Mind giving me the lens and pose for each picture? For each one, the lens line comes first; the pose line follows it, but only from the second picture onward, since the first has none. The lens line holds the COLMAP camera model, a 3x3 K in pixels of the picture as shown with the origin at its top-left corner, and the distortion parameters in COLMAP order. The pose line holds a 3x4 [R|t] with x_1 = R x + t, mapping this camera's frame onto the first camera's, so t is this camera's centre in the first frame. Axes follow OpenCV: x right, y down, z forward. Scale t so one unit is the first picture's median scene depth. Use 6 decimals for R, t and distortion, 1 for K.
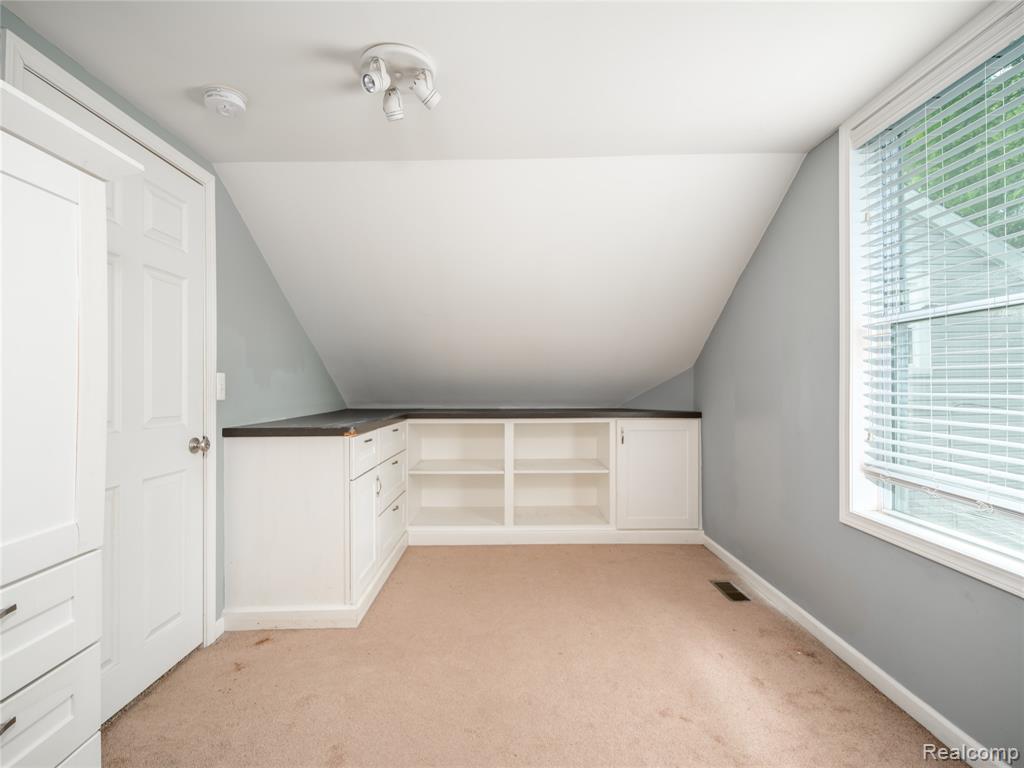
lens RADIAL K [[495.3, 0, 512.0], [0, 495.3, 384.0], [0, 0, 1]] dist [0.000231, -0.000007]
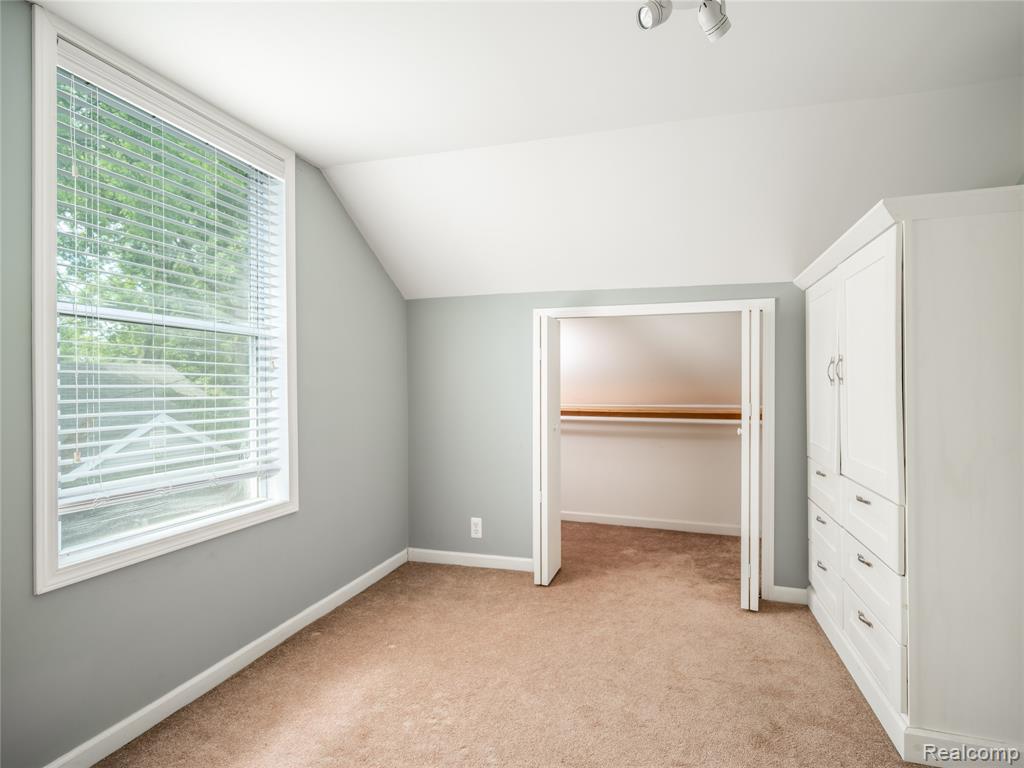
lens RADIAL K [[514.8, 0, 512.0], [0, 514.8, 384.0], [0, 0, 1]] dist [-0.000747, -0.000447]
pose [[-0.947664, -0.004307, 0.319241, -0.097016], [-0.004730, 0.999989, -0.000552, -0.006360], [-0.319235, -0.002033, -0.947673, 0.848126]]
